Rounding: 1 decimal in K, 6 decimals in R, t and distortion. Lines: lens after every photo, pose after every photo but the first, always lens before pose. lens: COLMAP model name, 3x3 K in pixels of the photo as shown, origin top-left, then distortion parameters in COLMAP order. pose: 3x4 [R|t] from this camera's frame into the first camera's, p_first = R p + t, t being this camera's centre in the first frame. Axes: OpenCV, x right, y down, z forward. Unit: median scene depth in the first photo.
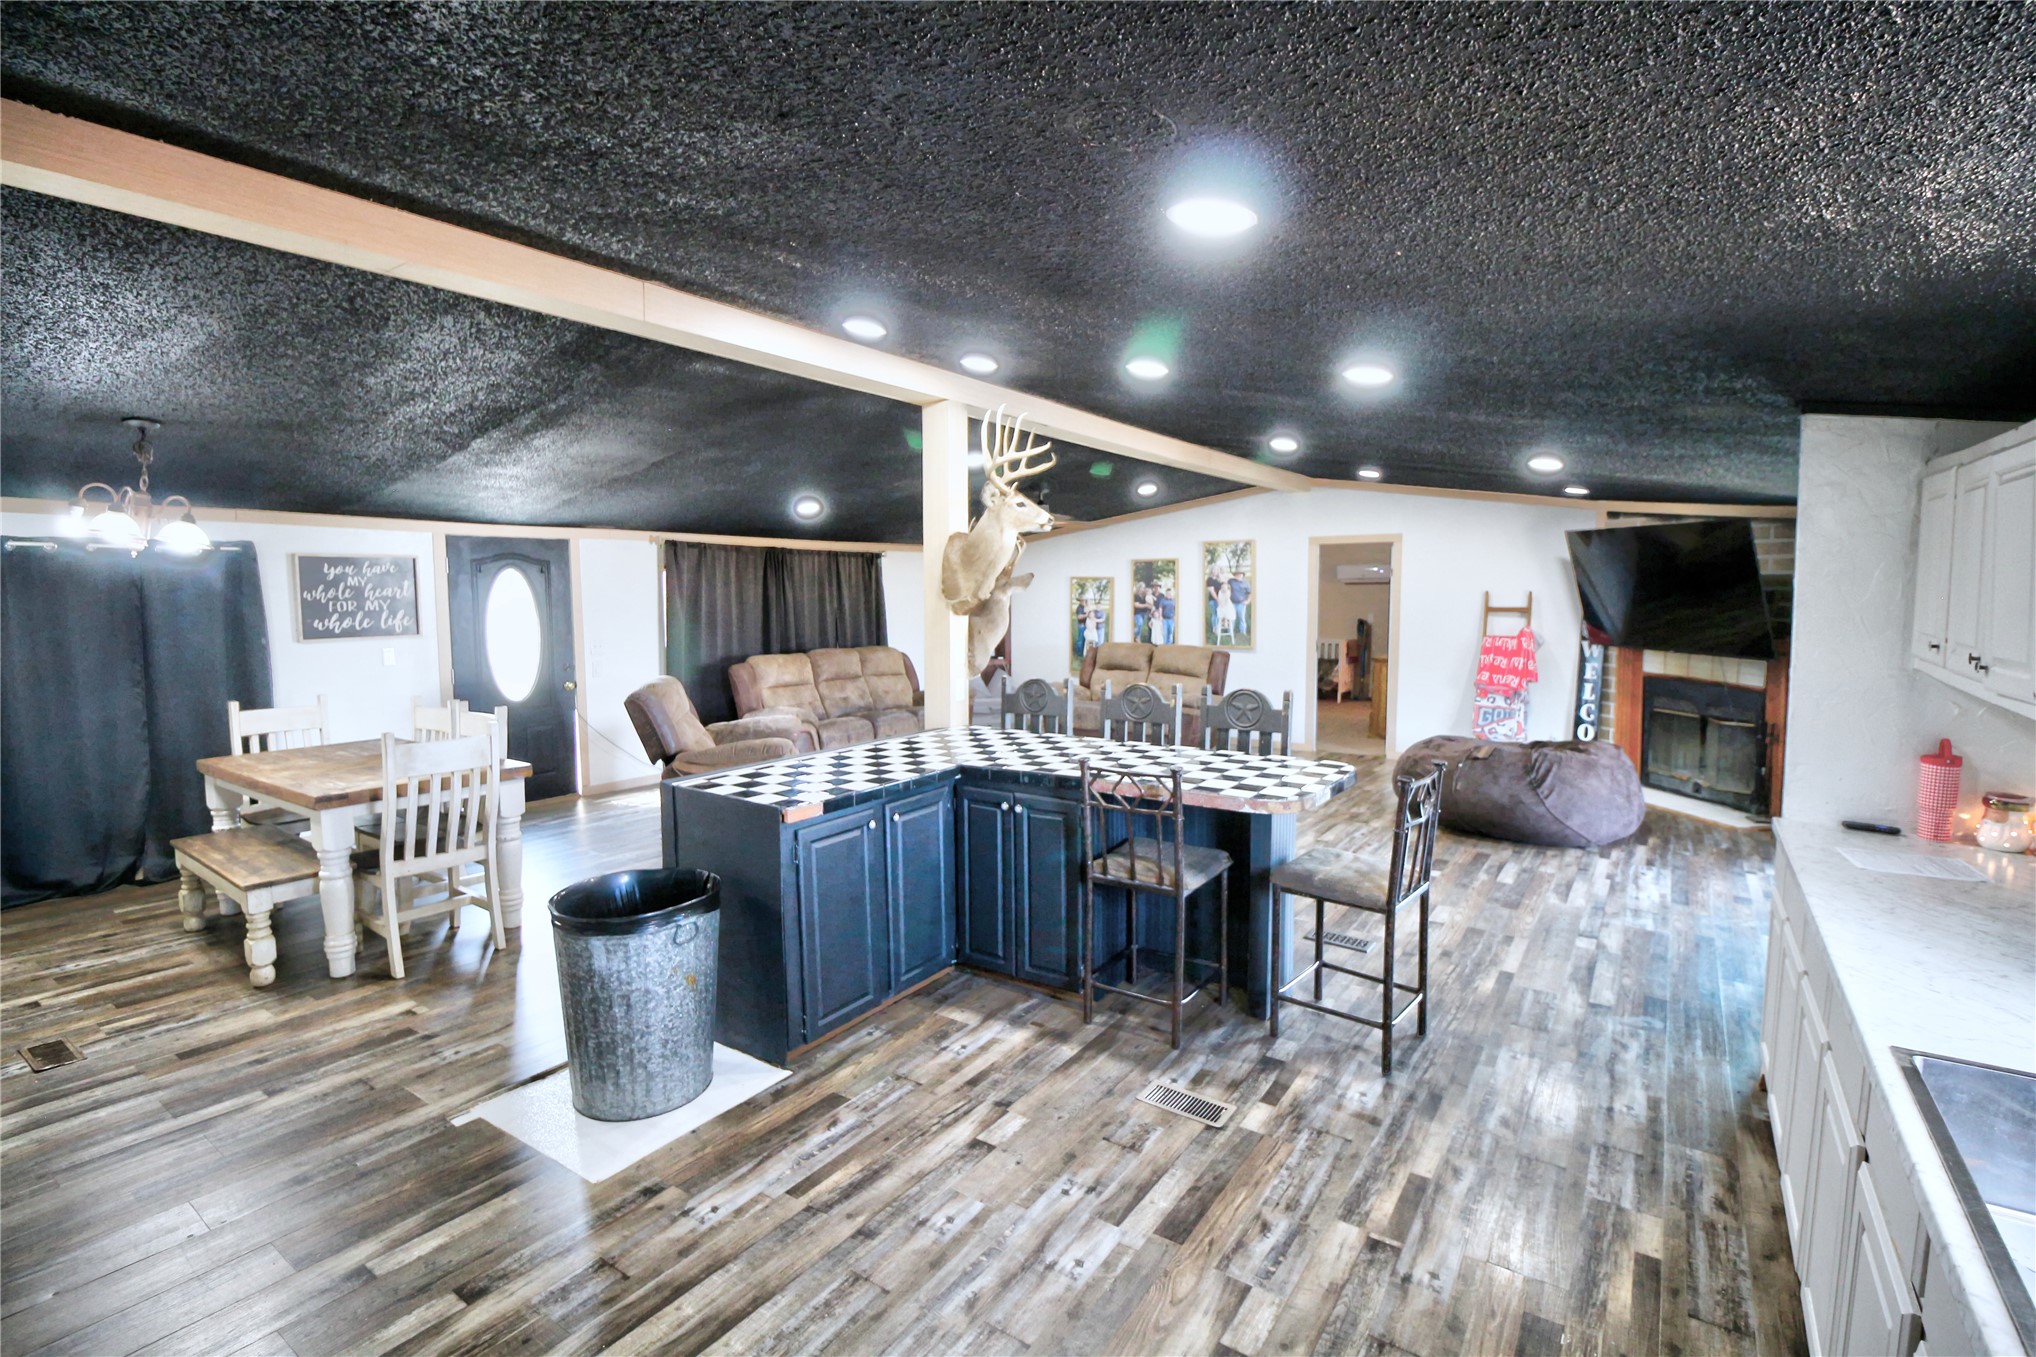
lens RADIAL K [[969.1, 0, 1017.2], [0, 969.1, 666.4], [0, 0, 1]] dist [-0.015221, 0.000097]
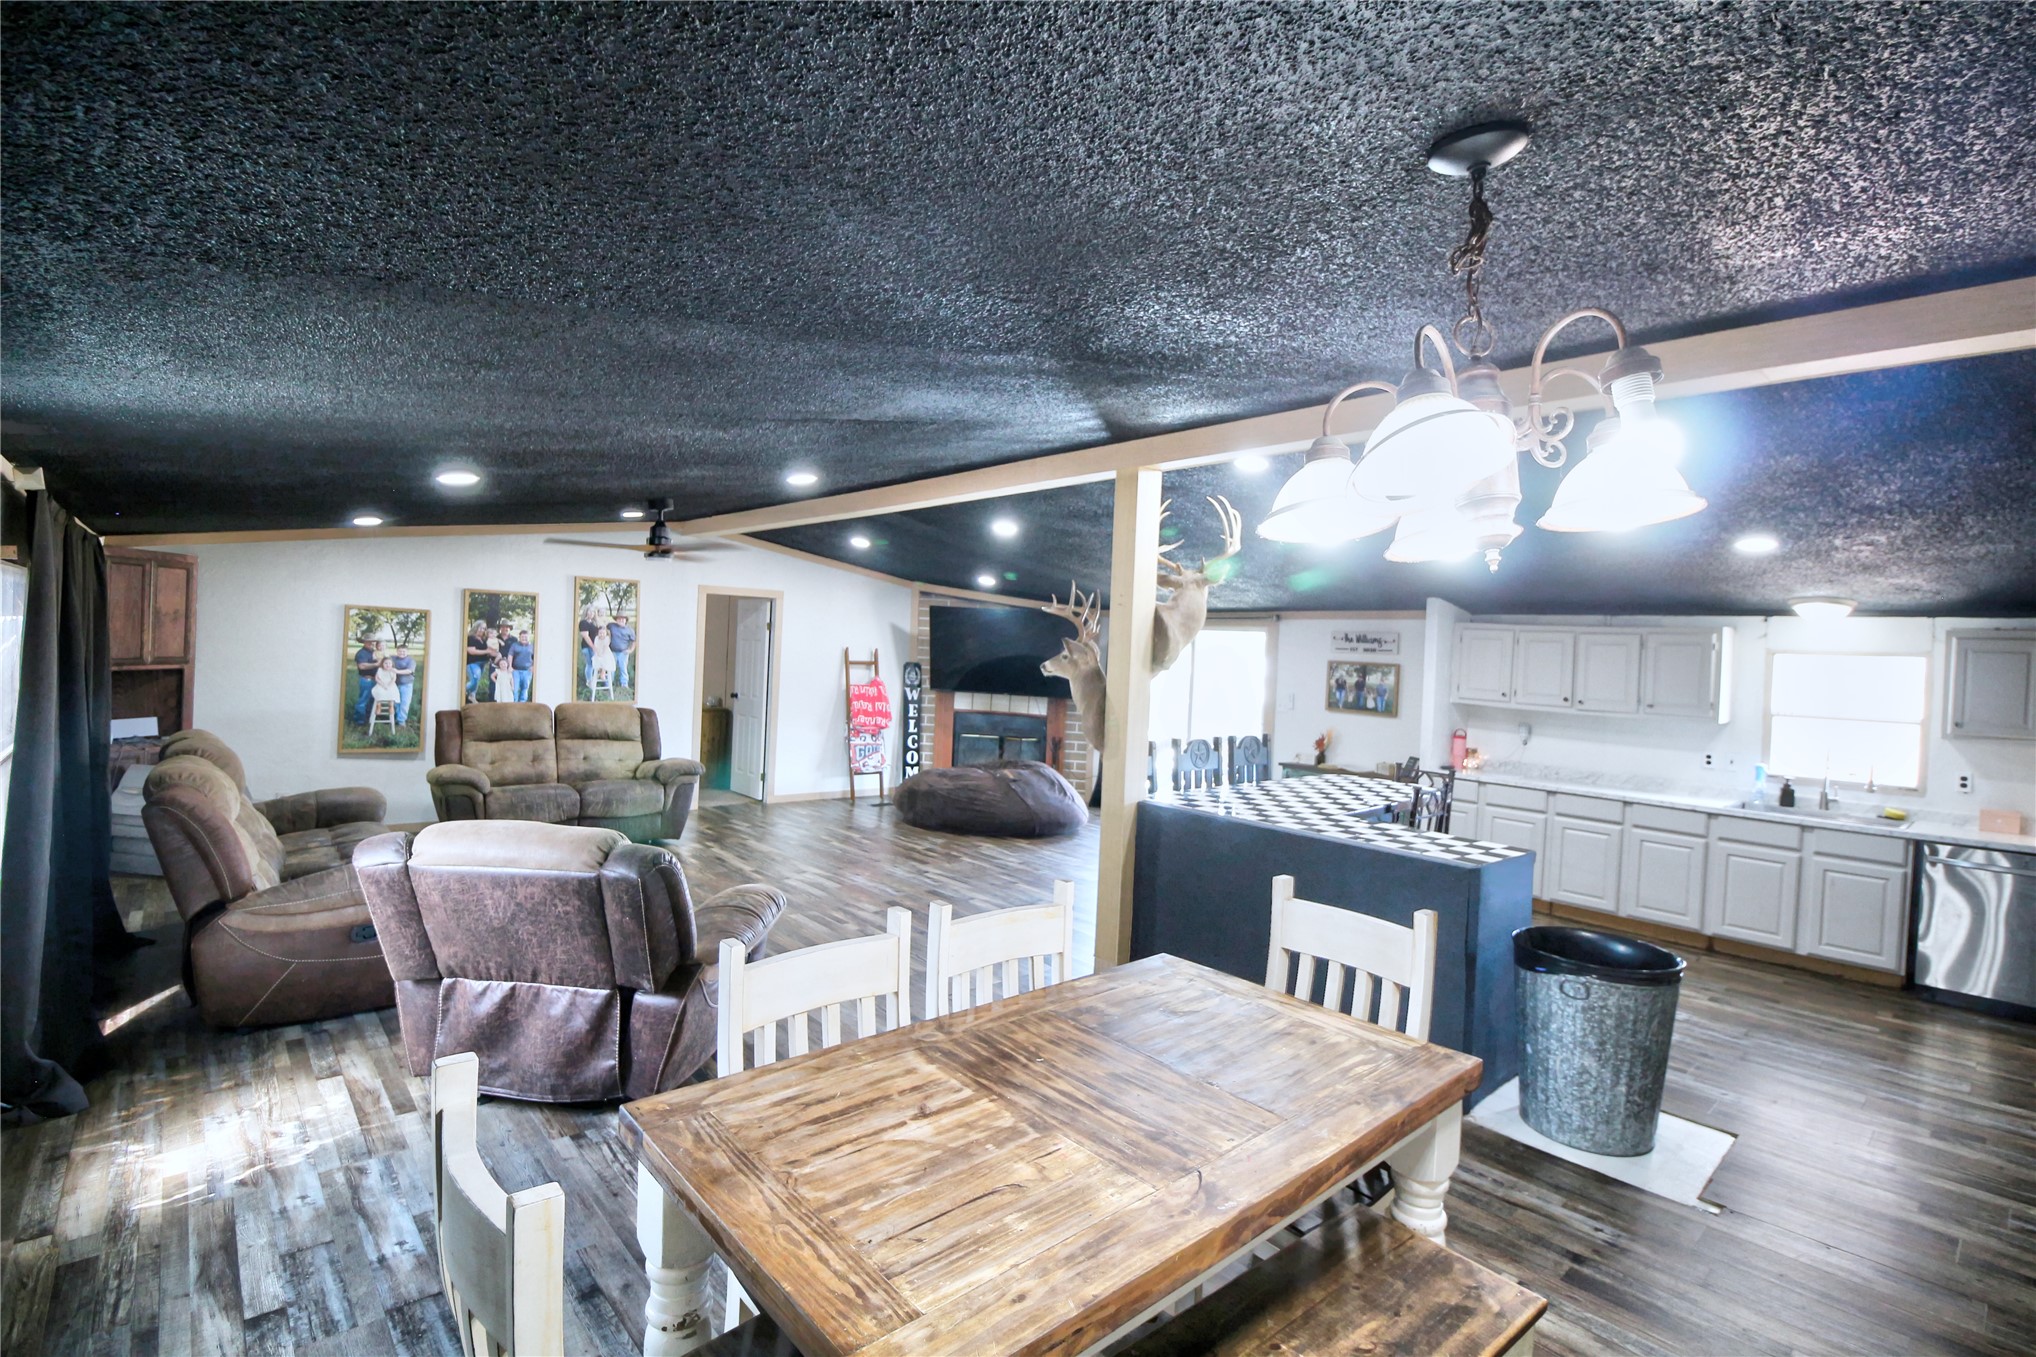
lens RADIAL K [[938.5, 0, 1025.8], [0, 938.5, 657.0], [0, 0, 1]] dist [0.000680, -0.014605]
pose [[0.235218, 0.006500, 0.971921, -0.506558], [0.033472, 0.999330, -0.014784, -0.036445], [-0.971366, 0.036010, 0.234843, 0.455017]]
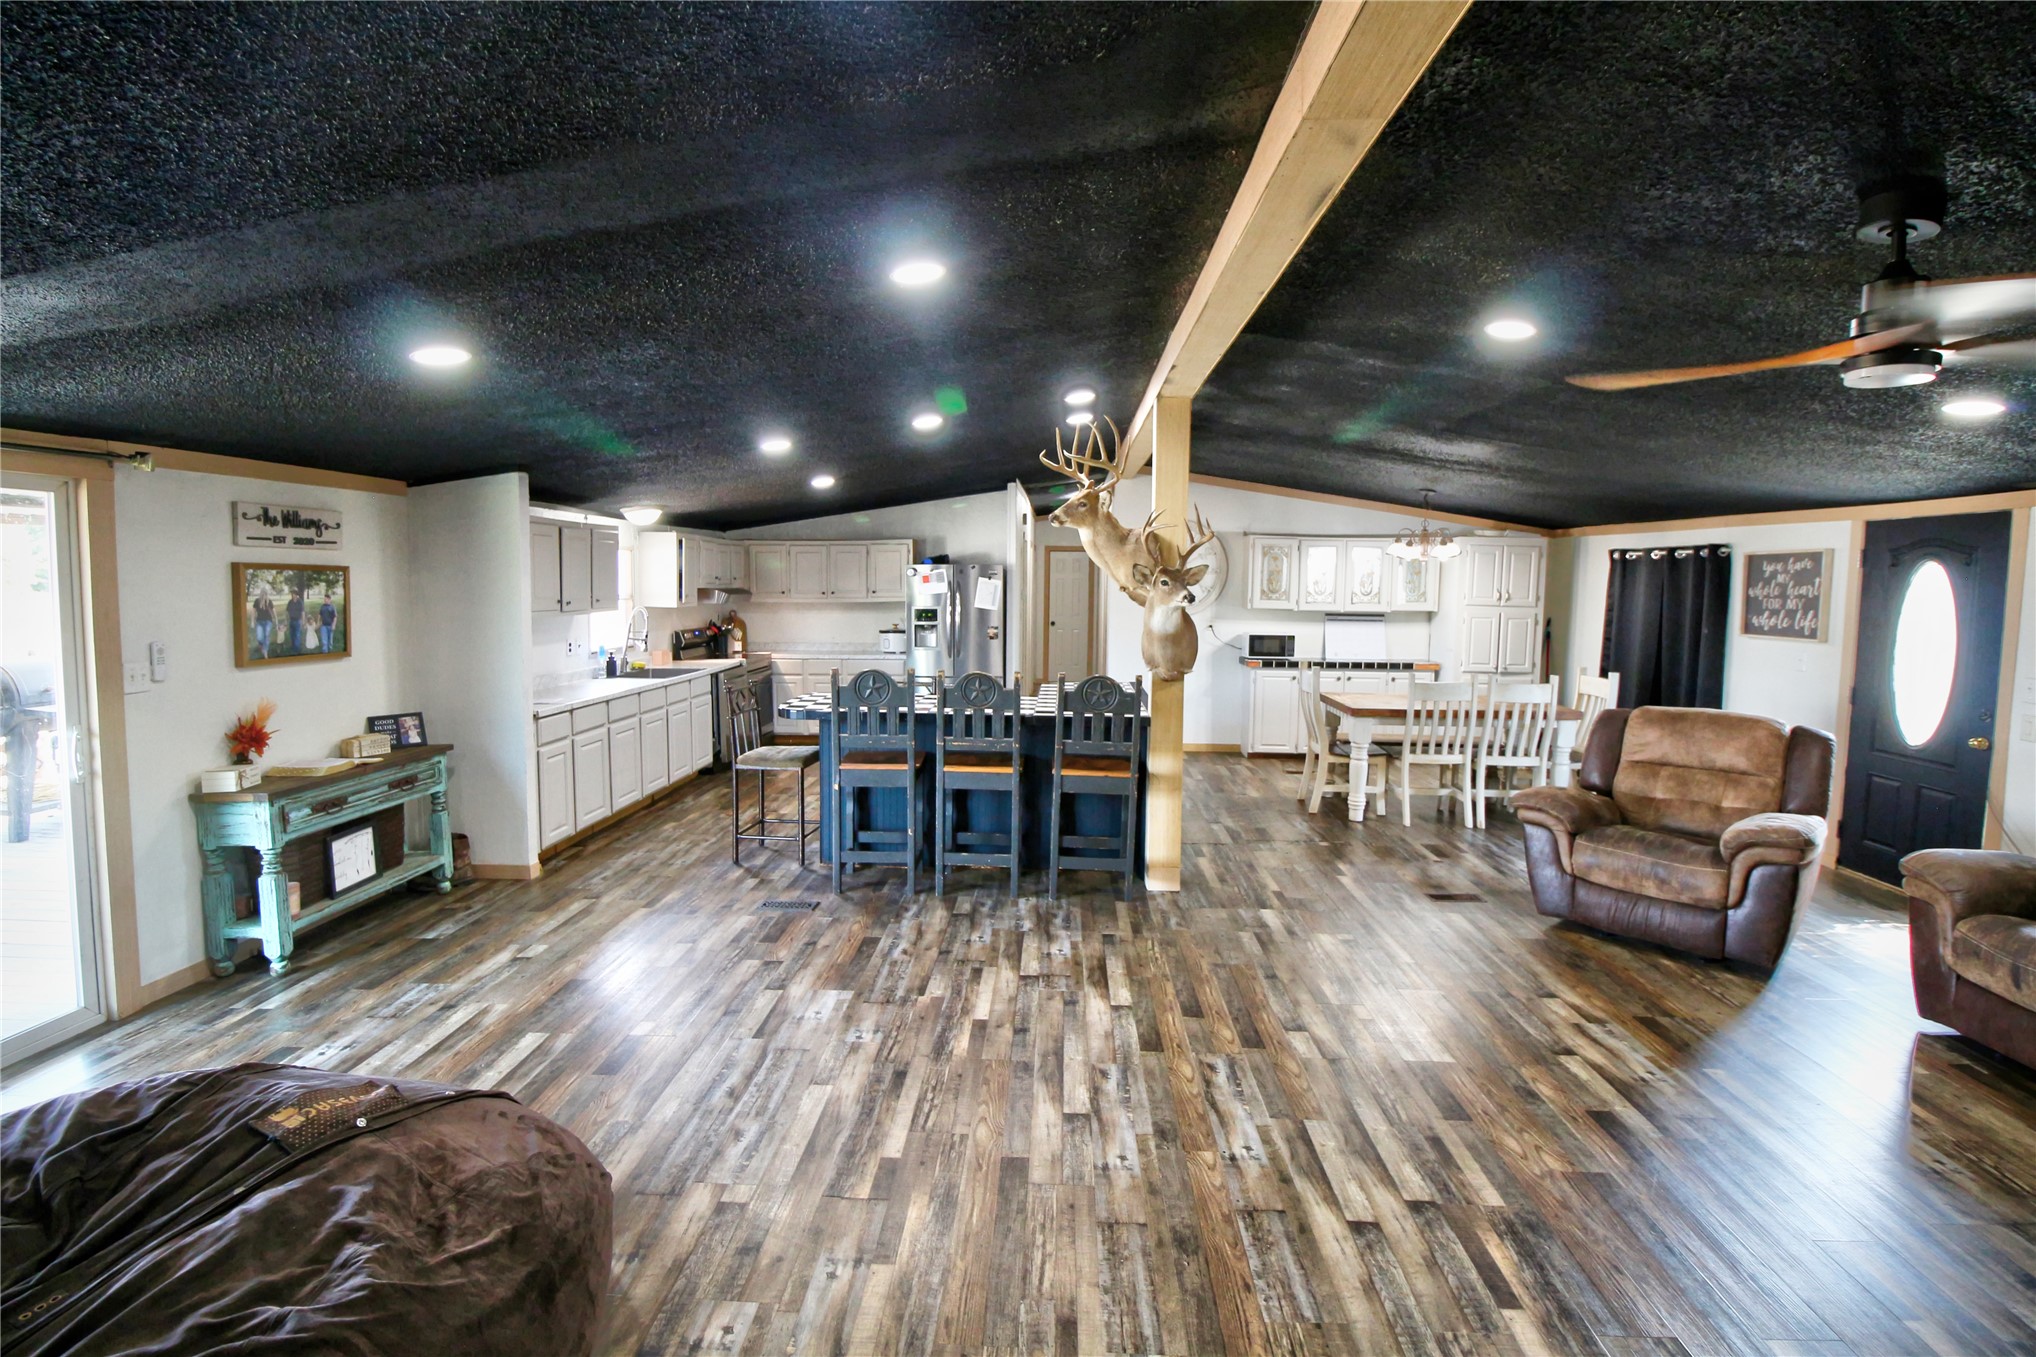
lens RADIAL K [[969.1, 0, 1017.2], [0, 969.1, 666.4], [0, 0, 1]] dist [-0.015221, 0.000097]
pose [[-0.849567, 0.042198, -0.525791, 0.306227], [-0.050430, 0.985731, 0.160596, -0.075292], [0.525065, 0.162953, -0.835316, 0.908194]]
